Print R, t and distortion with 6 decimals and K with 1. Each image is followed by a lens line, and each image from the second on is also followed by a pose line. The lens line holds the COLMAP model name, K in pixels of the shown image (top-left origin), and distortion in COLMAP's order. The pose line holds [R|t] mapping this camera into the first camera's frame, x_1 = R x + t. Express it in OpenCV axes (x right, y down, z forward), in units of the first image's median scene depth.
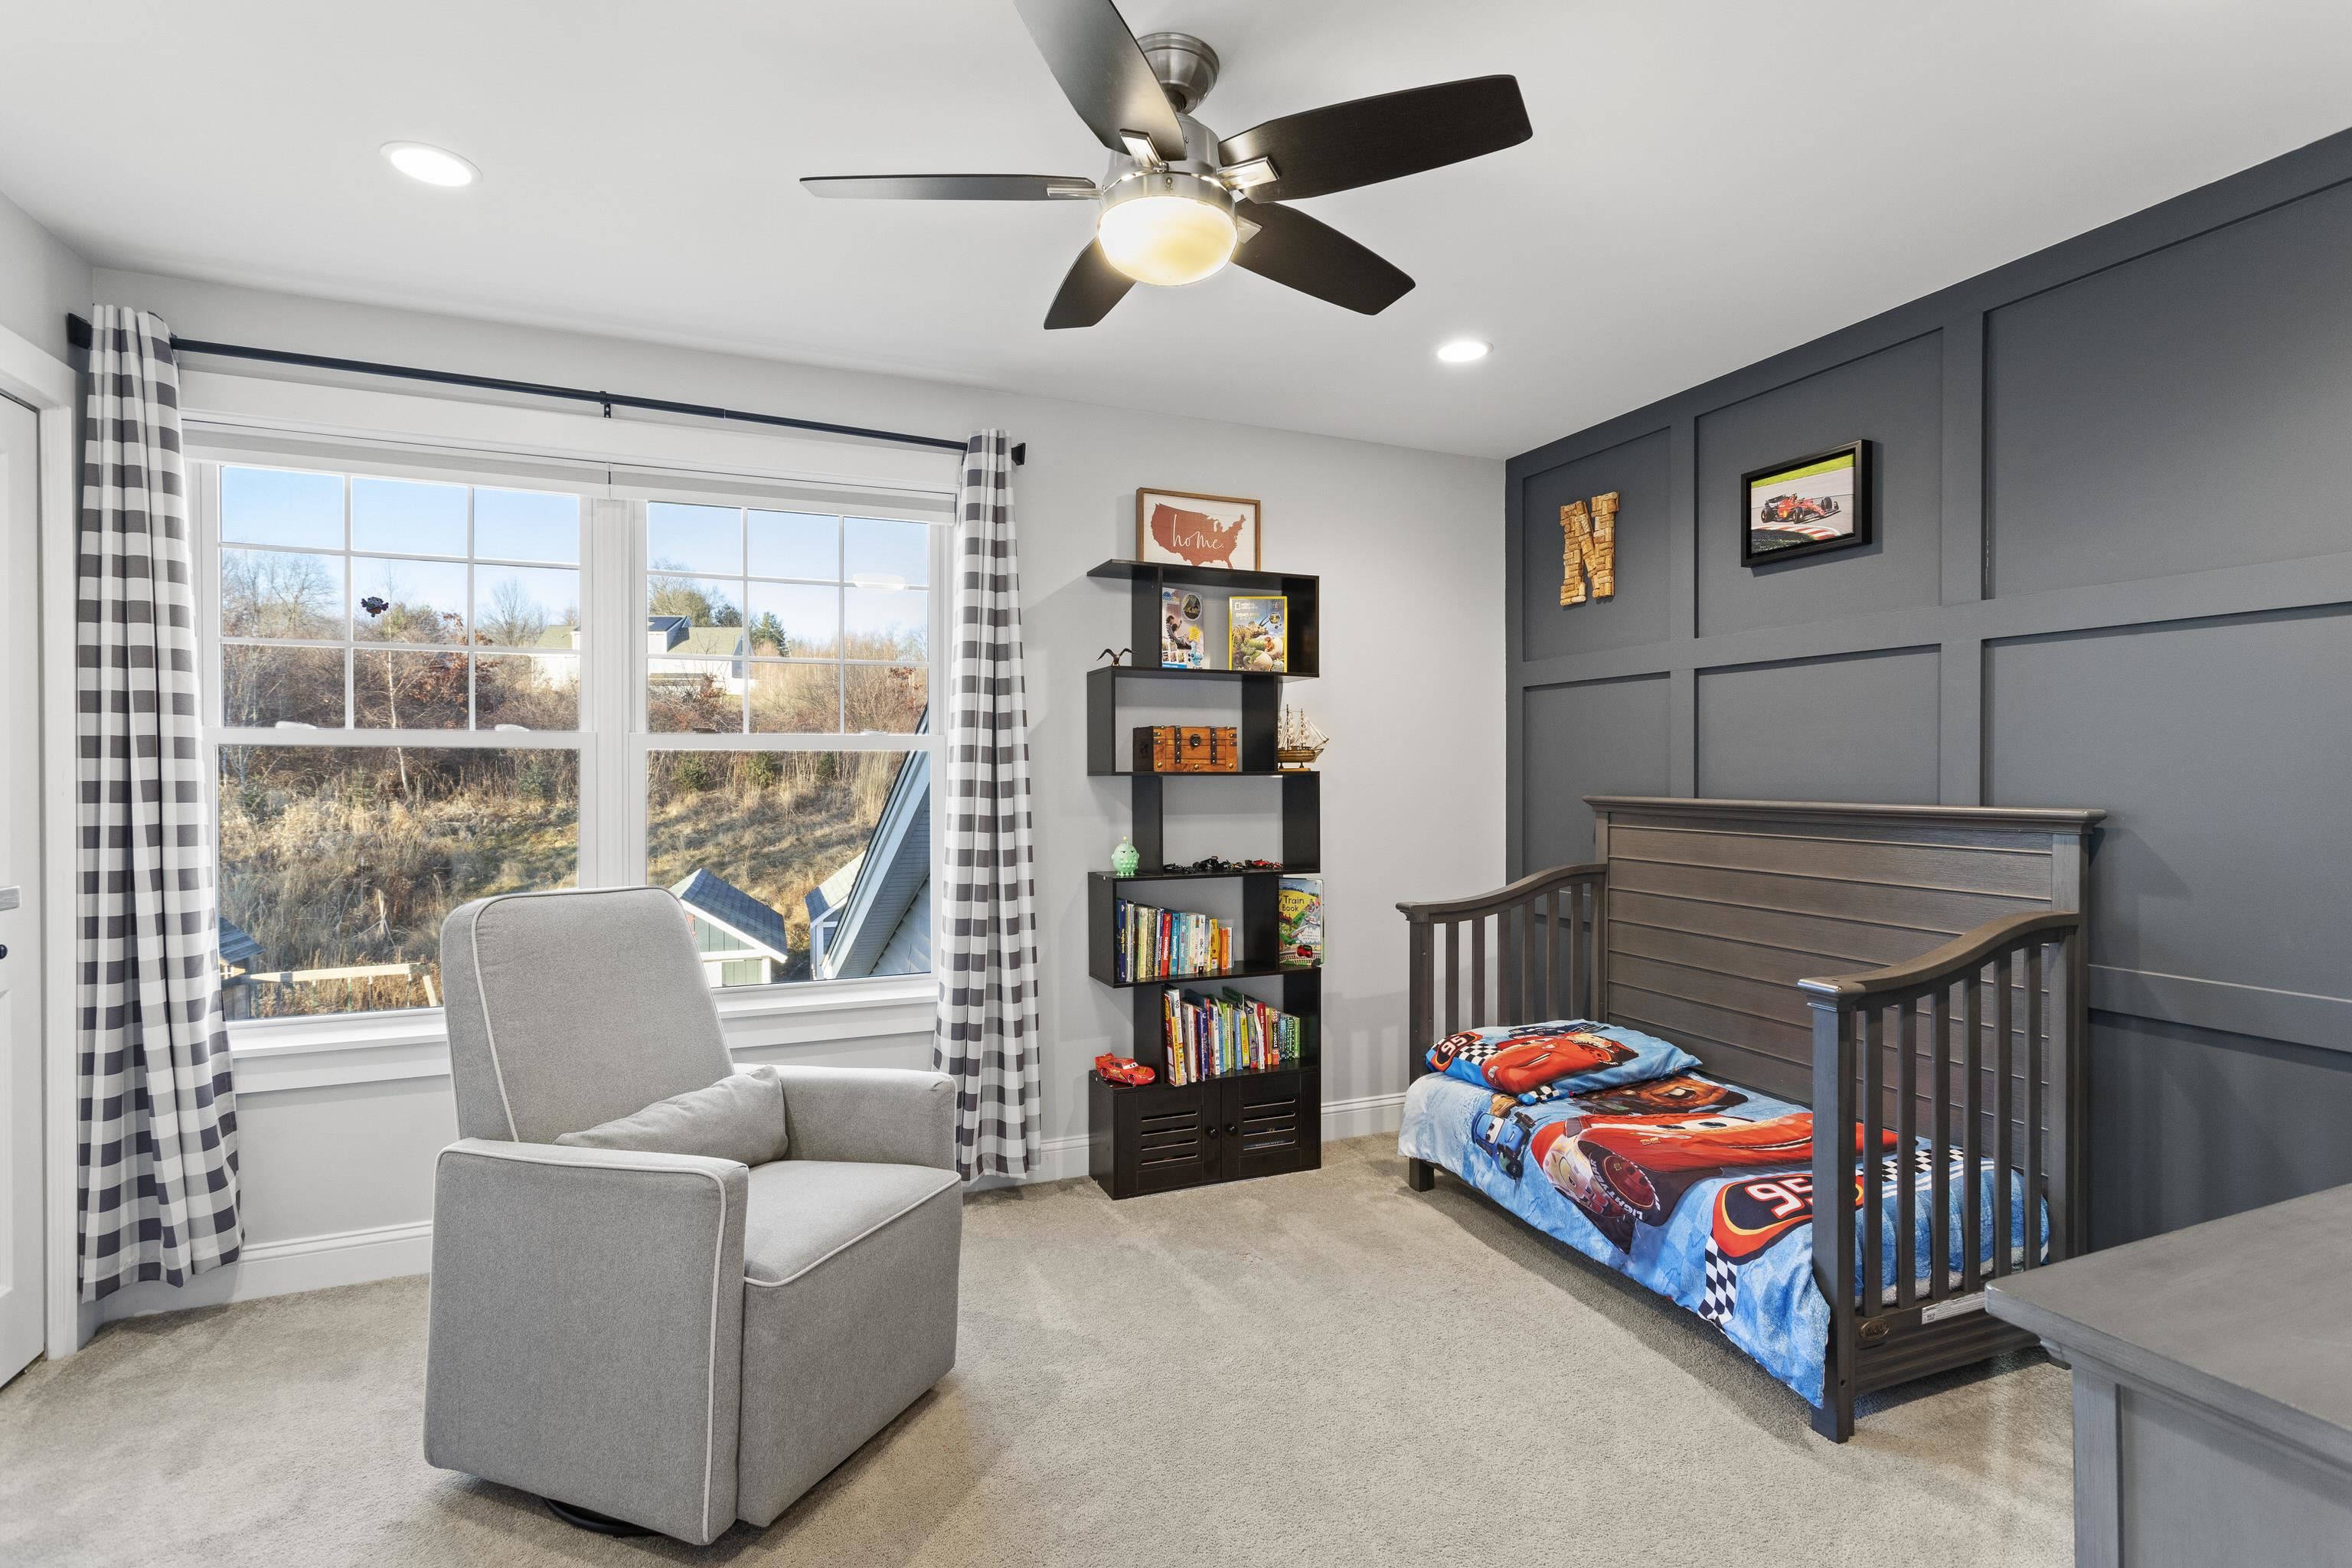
lens RADIAL K [[1115.7, 0, 1180.6], [0, 1115.7, 777.7], [0, 0, 1]] dist [0.001152, 0.001364]
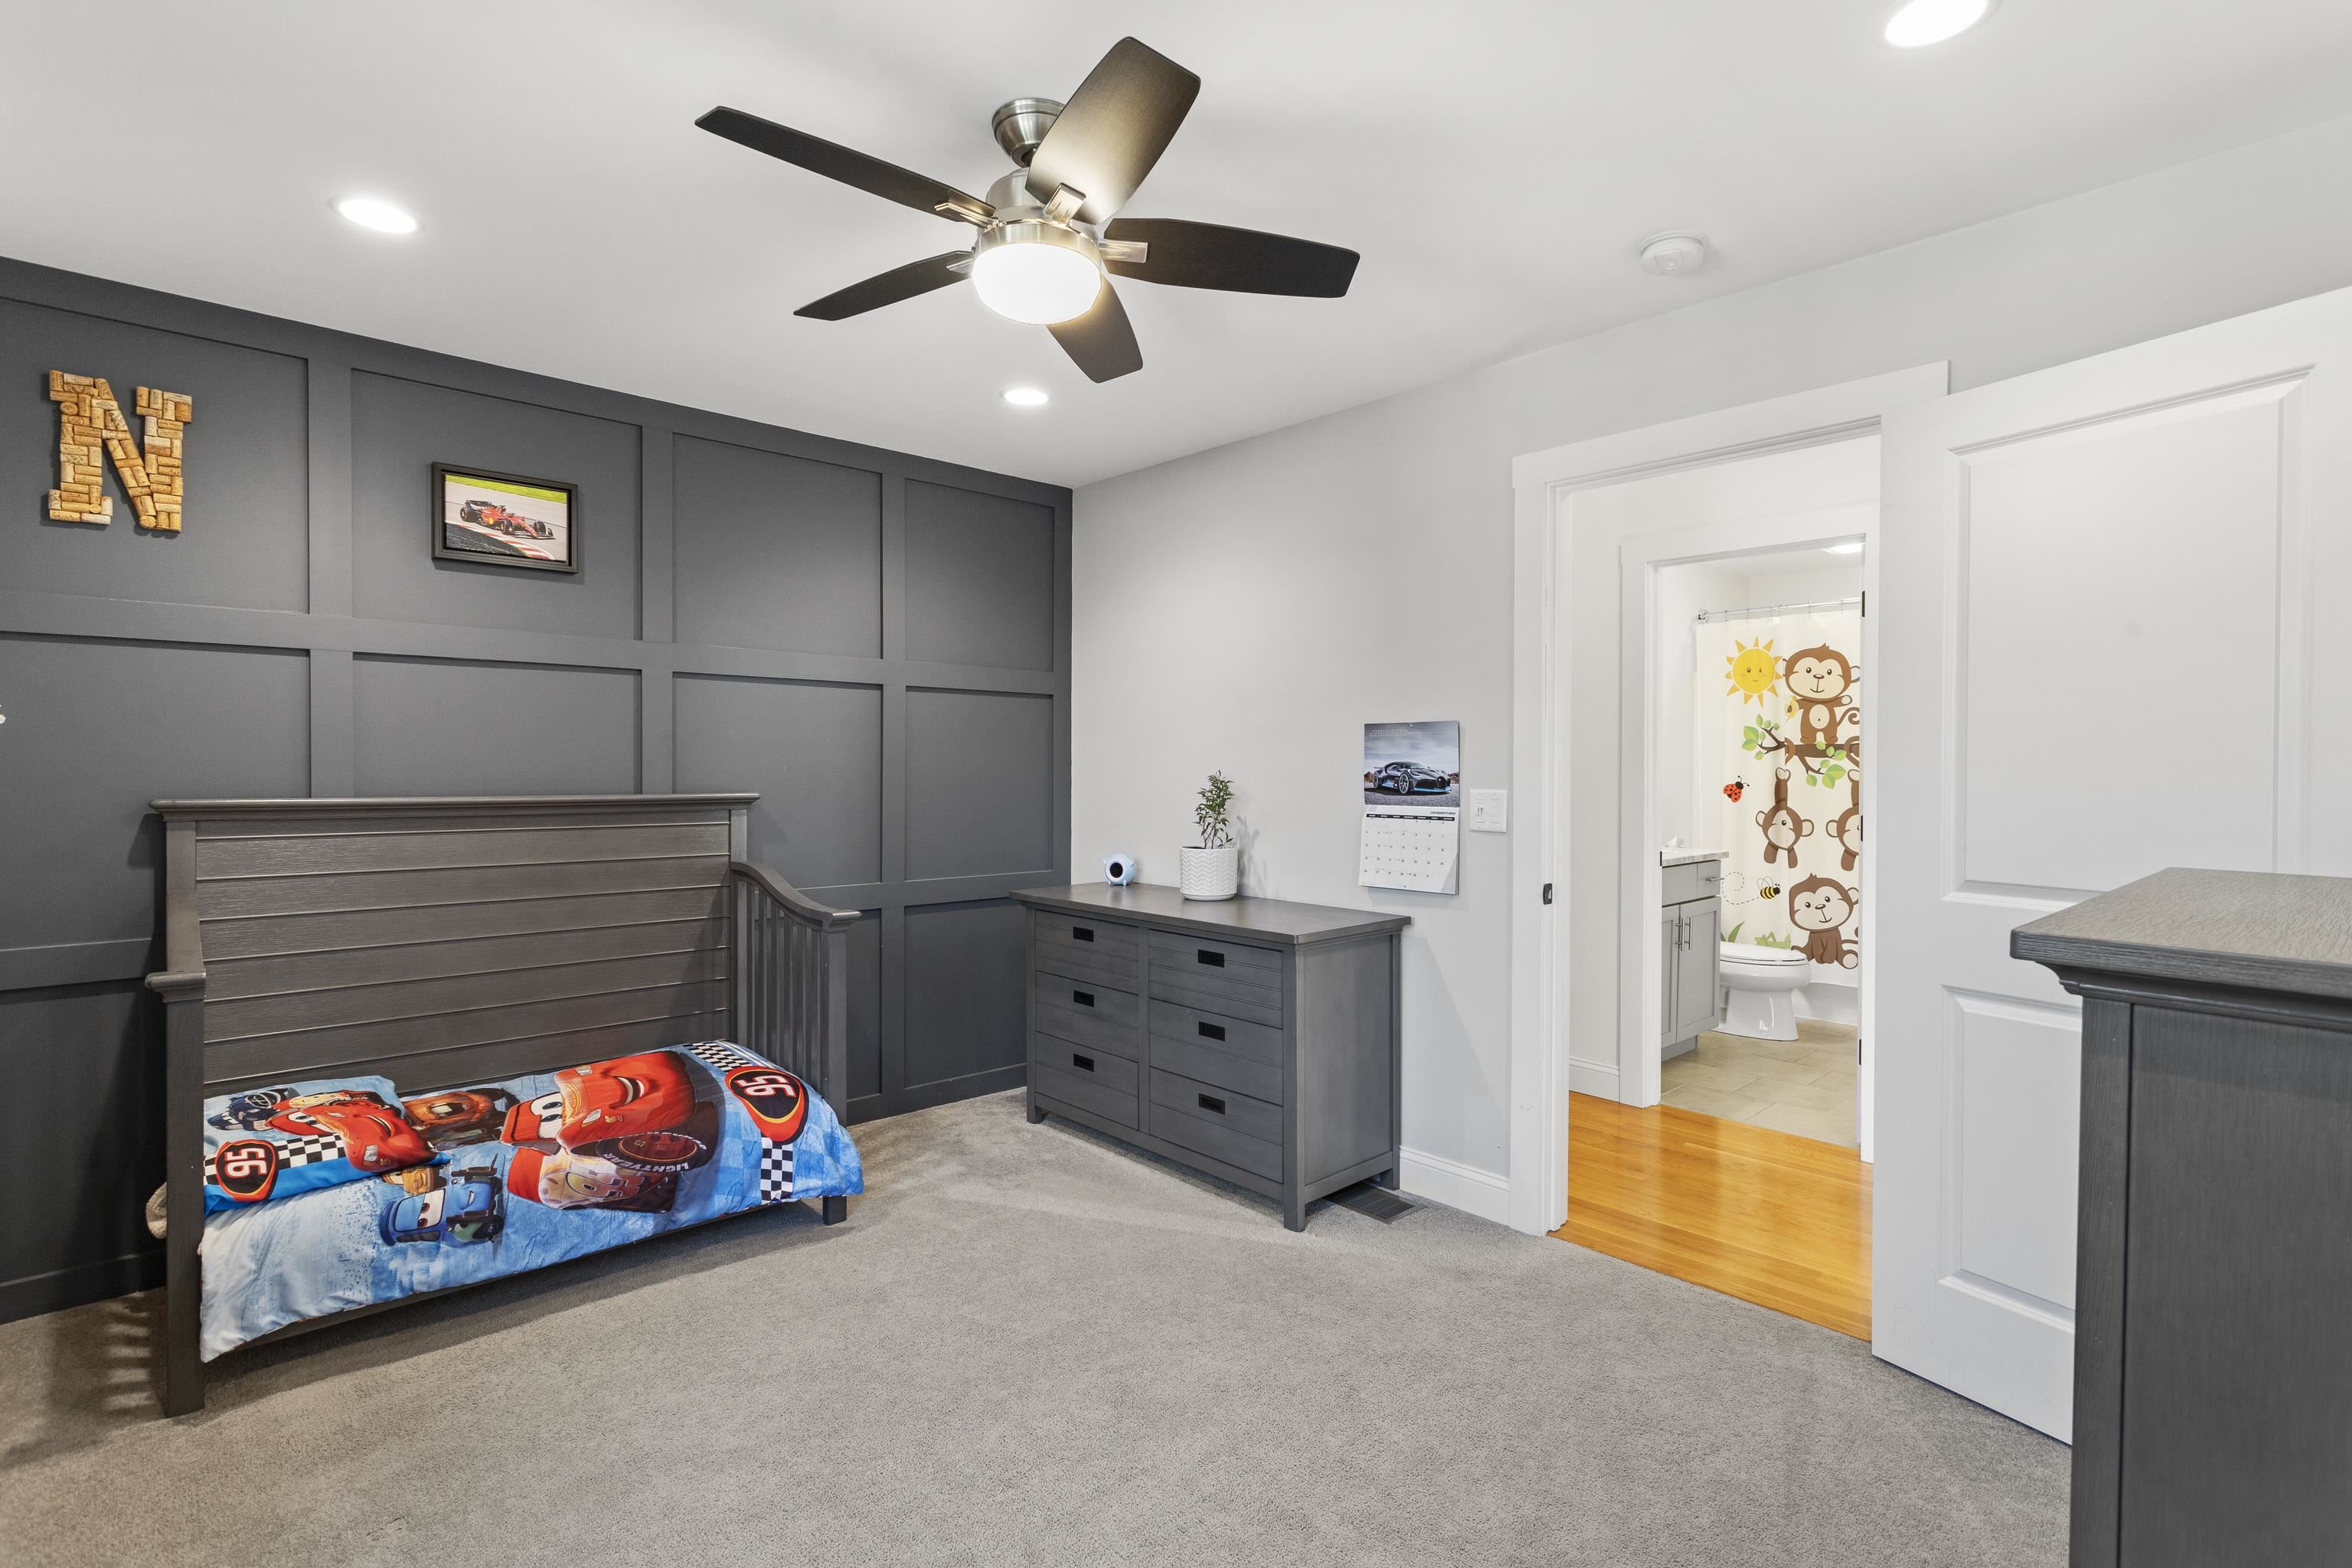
lens RADIAL K [[1115.7, 0, 1176.2], [0, 1115.7, 775.3], [0, 0, 1]] dist [0.001152, 0.001364]
pose [[-0.348227, -0.005317, 0.937395, -0.701174], [0.003989, 0.999966, 0.007154, -0.003605], [-0.937402, 0.006231, -0.348195, 0.810591]]
